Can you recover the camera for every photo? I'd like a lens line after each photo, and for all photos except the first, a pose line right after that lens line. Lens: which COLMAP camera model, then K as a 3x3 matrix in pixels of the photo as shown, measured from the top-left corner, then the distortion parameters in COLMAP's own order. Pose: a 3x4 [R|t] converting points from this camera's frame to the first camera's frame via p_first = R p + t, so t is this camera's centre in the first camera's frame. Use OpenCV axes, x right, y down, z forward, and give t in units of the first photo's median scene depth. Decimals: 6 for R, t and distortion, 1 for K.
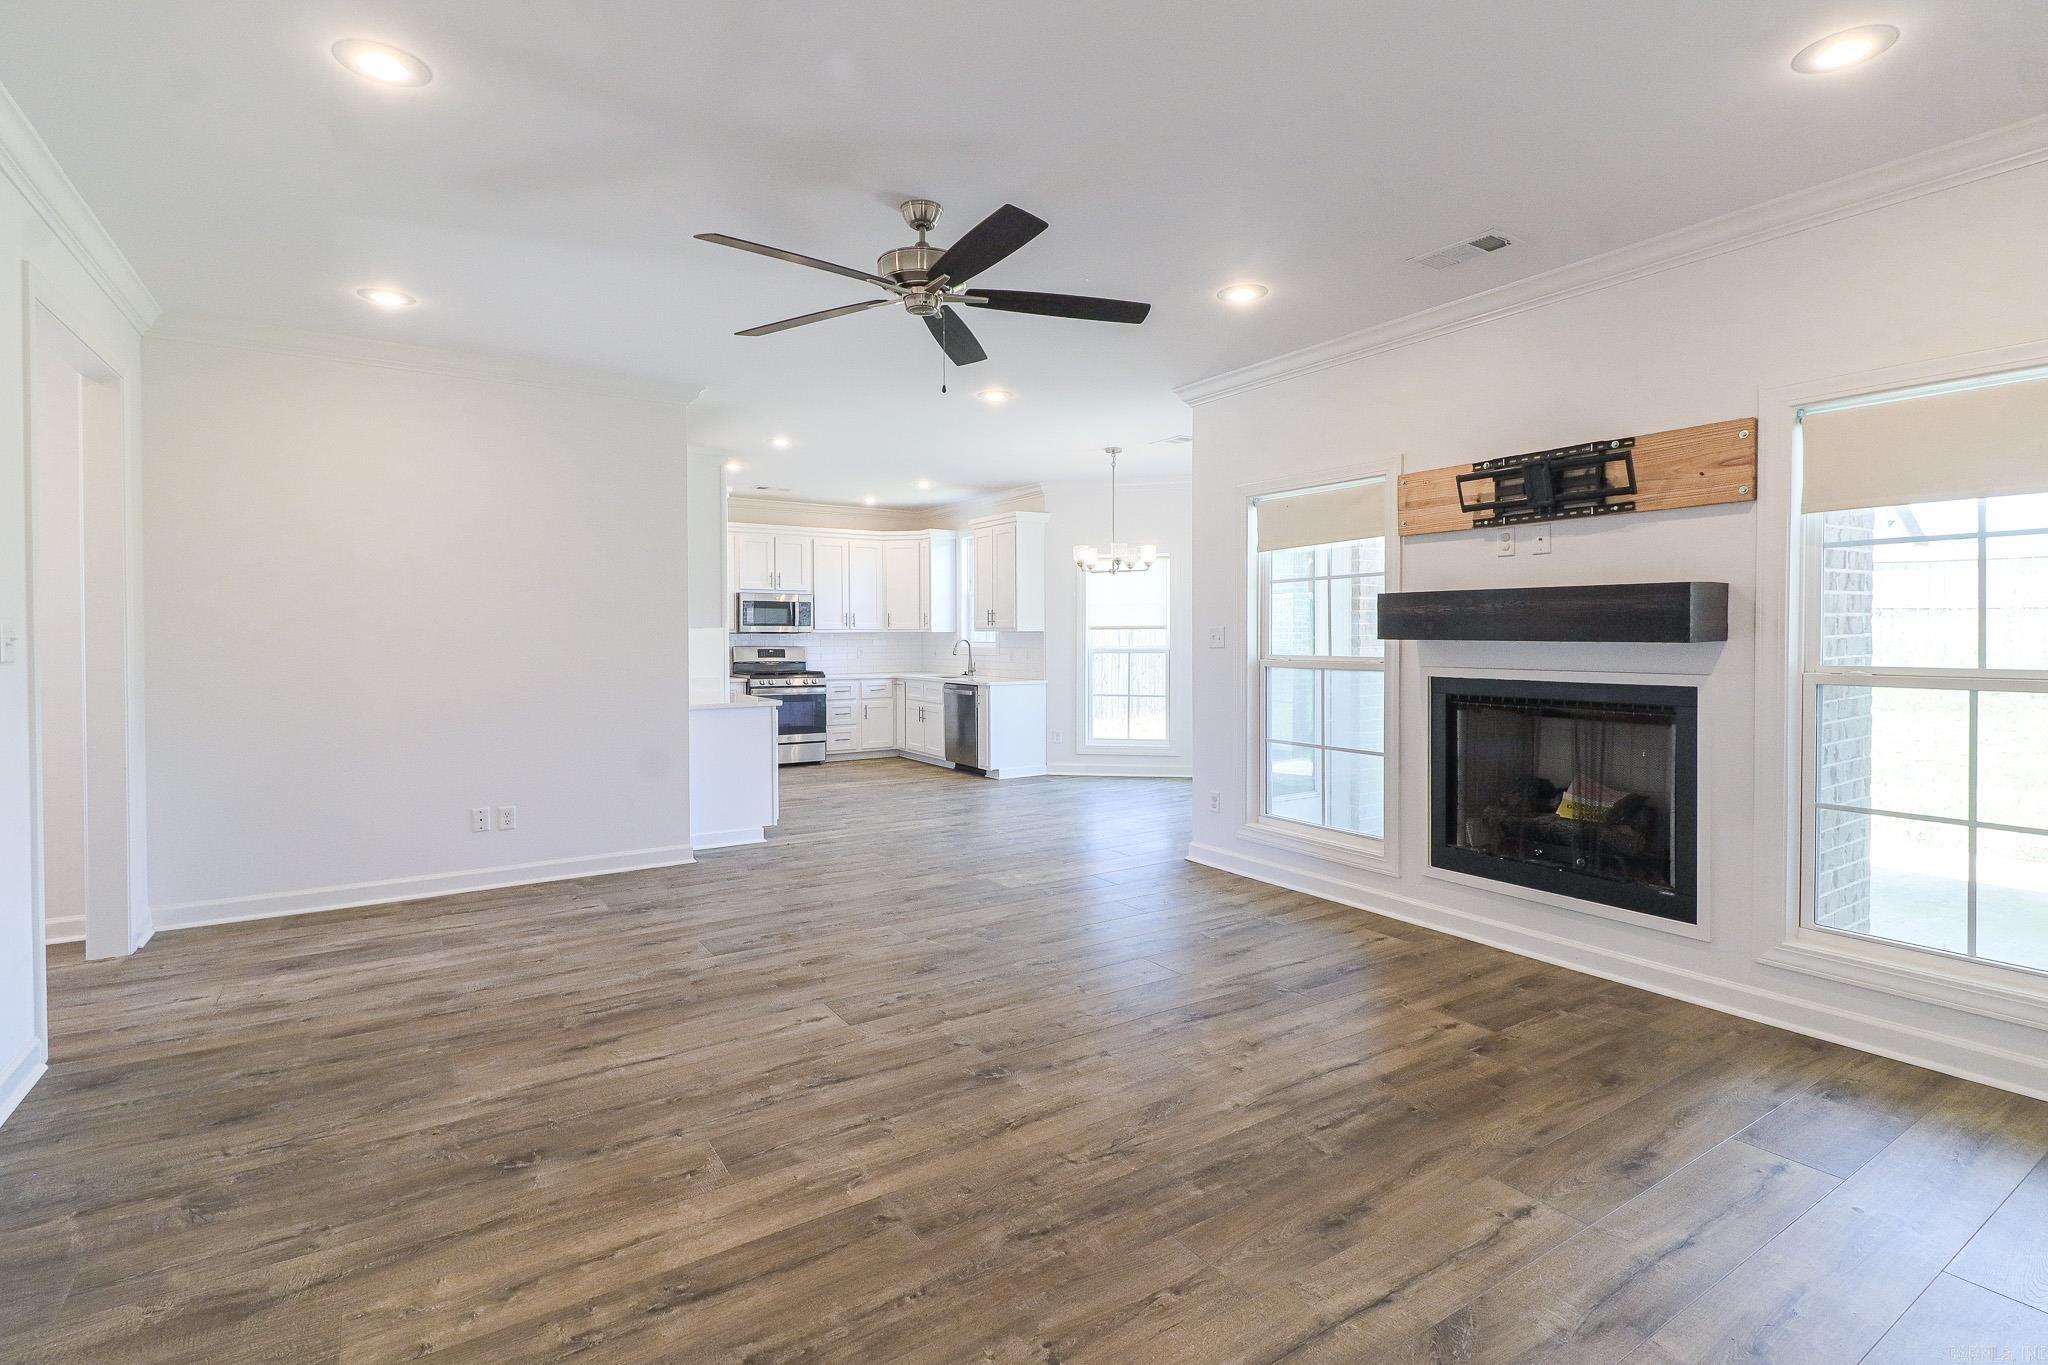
lens RADIAL K [[980.5, 0, 1037.2], [0, 980.5, 655.1], [0, 0, 1]] dist [0.010273, -0.010888]
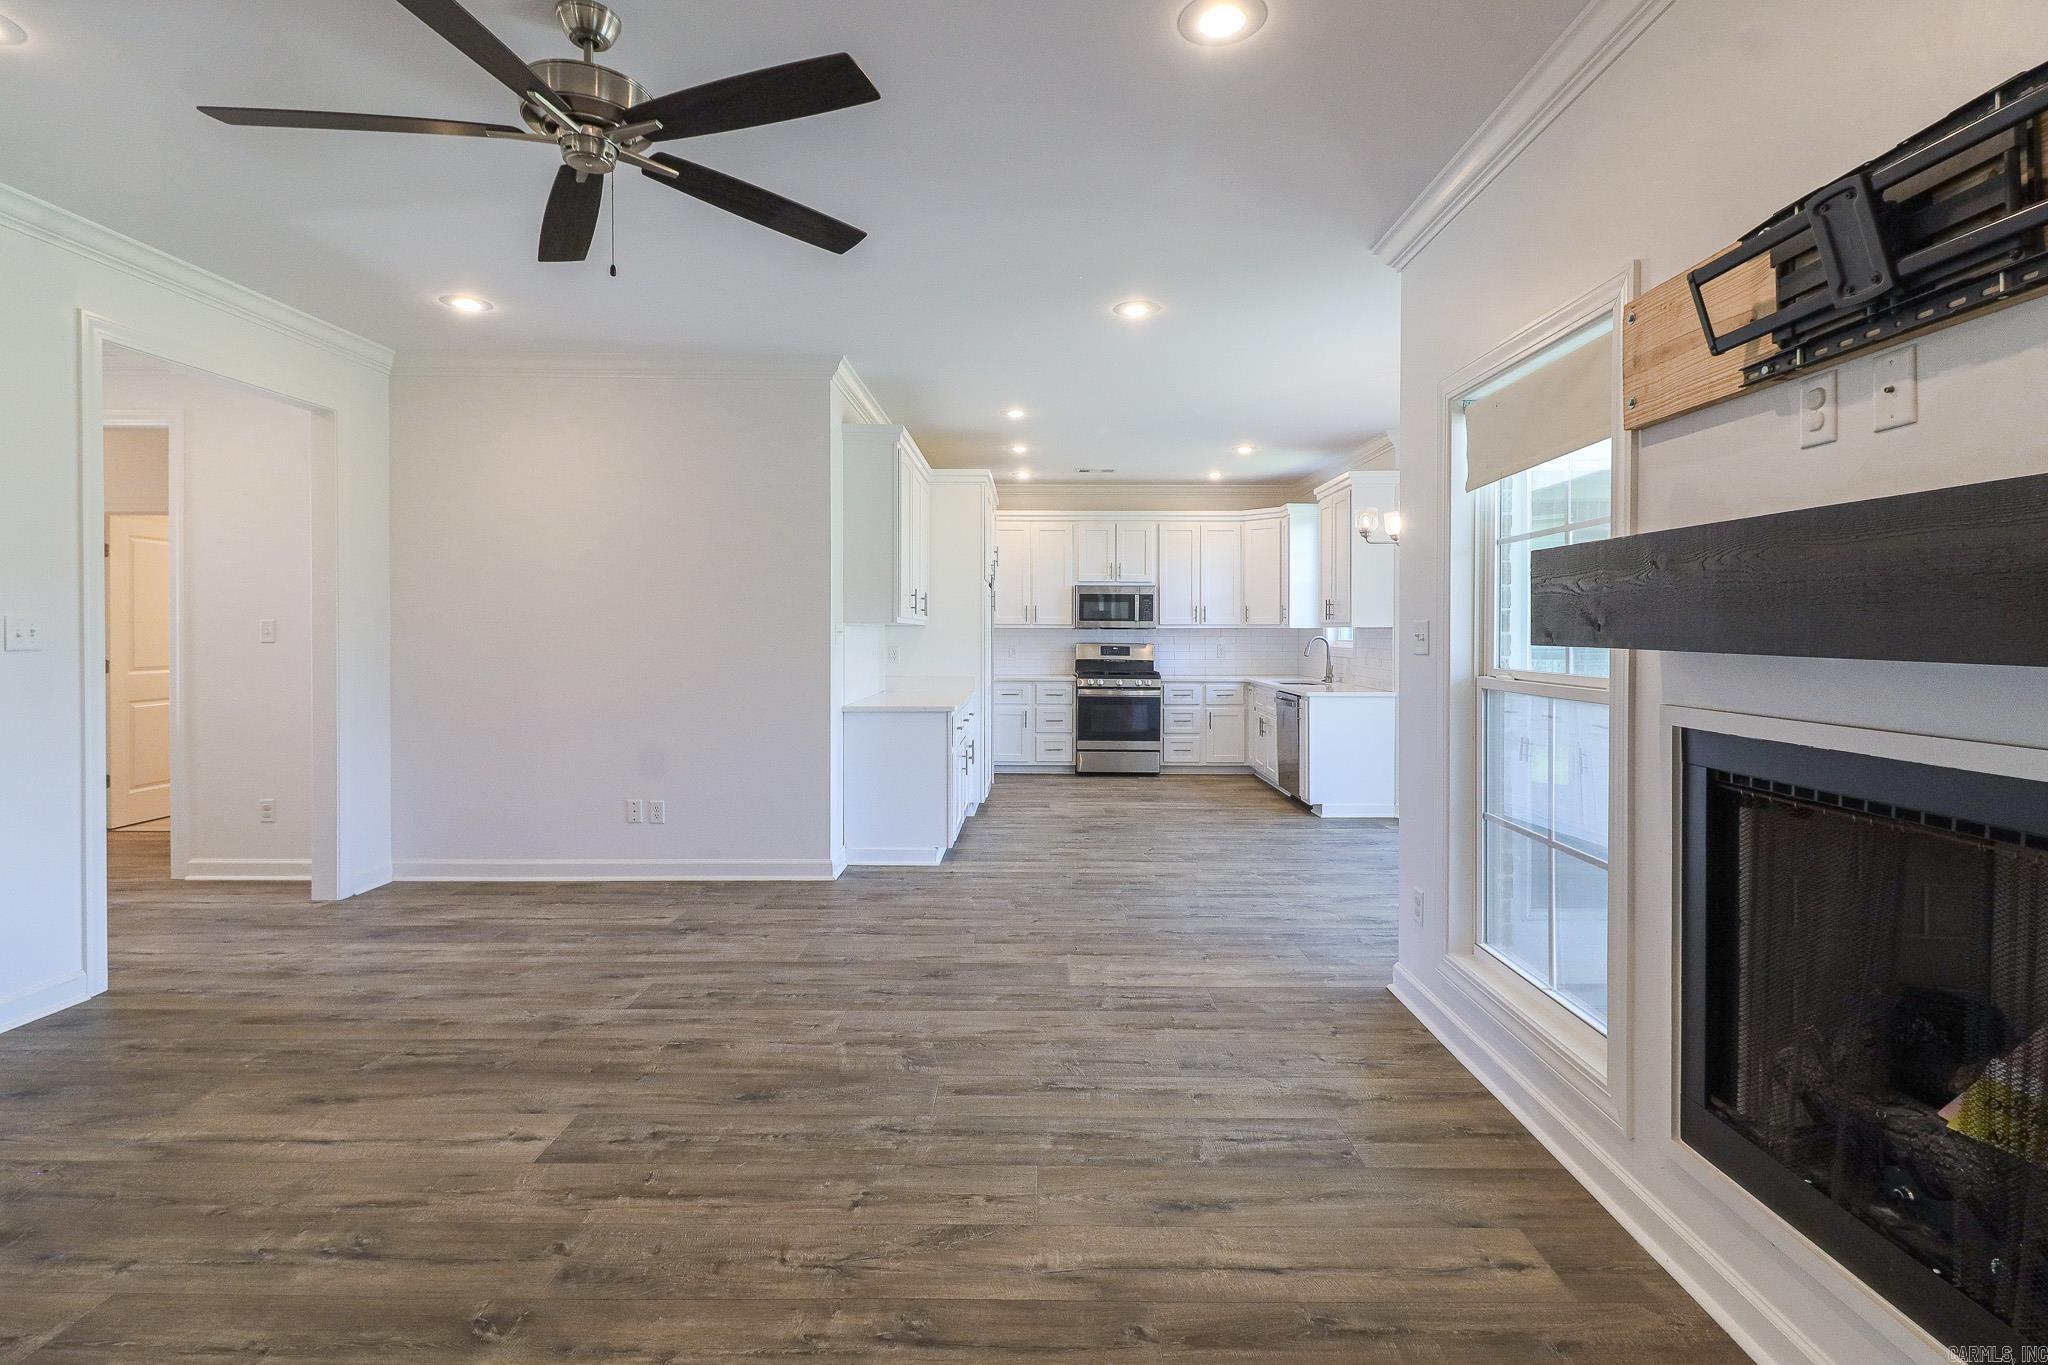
lens RADIAL K [[972.1, 0, 1065.1], [0, 972.1, 644.2], [0, 0, 1]] dist [0.003061, -0.005665]
pose [[0.837189, 0.012155, -0.546779, 0.440268], [-0.015781, 0.999874, -0.001936, -0.012827], [0.546686, 0.010250, 0.837275, 0.496337]]
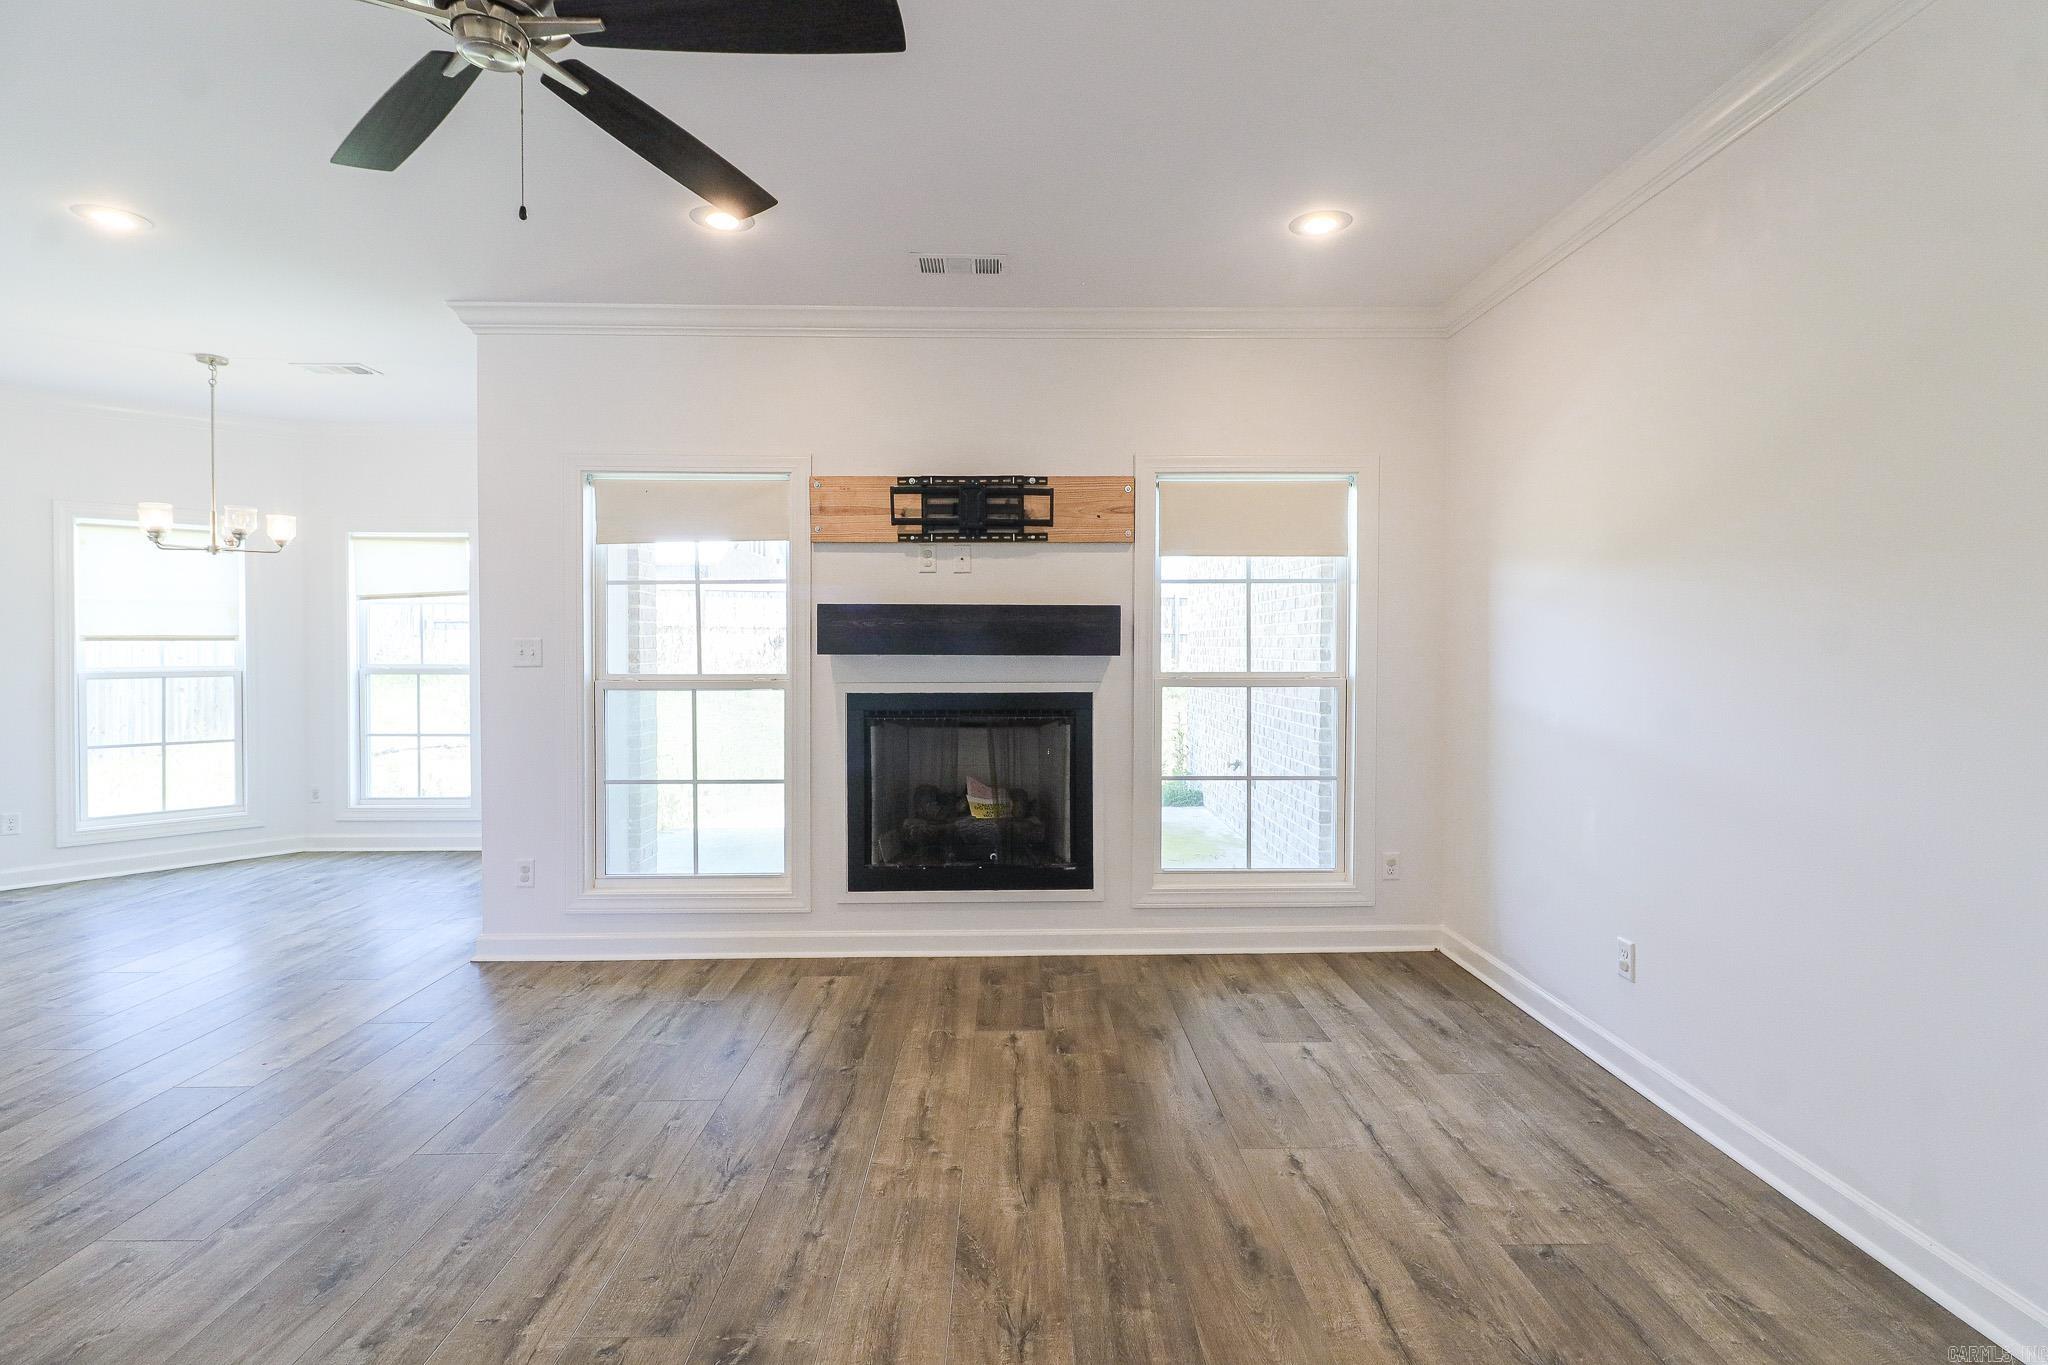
lens RADIAL K [[992.7, 0, 1031.3], [0, 992.7, 669.1], [0, 0, 1]] dist [0.007692, -0.004541]
pose [[0.523919, -0.017801, 0.851582, -0.351667], [0.017528, 0.999795, 0.010115, -0.008759], [-0.851588, 0.009626, 0.524124, 0.368984]]
